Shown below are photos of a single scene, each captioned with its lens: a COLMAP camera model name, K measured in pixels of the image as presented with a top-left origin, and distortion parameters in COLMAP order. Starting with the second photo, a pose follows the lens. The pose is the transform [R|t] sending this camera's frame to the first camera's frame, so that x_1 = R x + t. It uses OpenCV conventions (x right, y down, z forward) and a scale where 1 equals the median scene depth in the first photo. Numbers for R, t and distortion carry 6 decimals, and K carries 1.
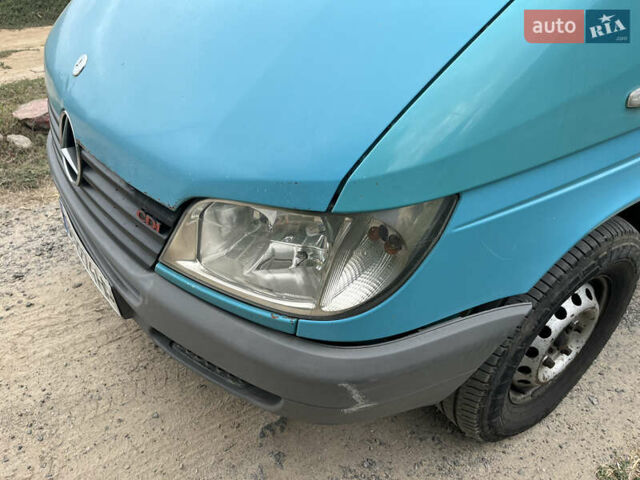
lens RADIAL K [[485.3, 0, 318.9], [0, 485.3, 241.8], [0, 0, 1]] dist [0.079007, -0.114644]
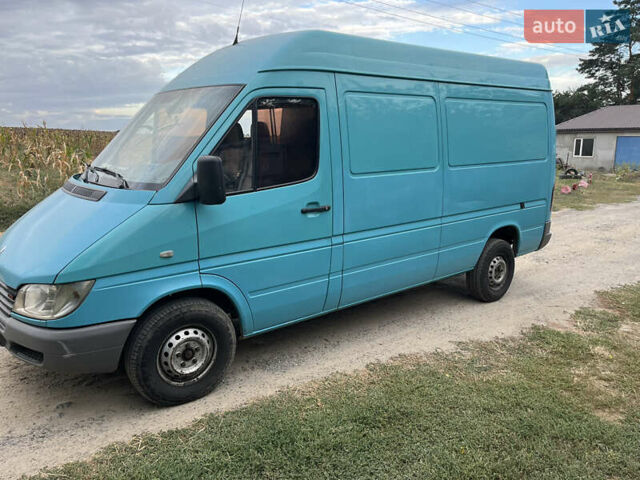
lens RADIAL K [[485.3, 0, 318.9], [0, 485.3, 241.8], [0, 0, 1]] dist [0.079007, -0.114644]
pose [[0.999335, -0.014675, 0.033369, 1.475034], [0.026363, 0.923150, -0.383534, 0.871608], [-0.025177, 0.384159, 0.922924, -1.992826]]
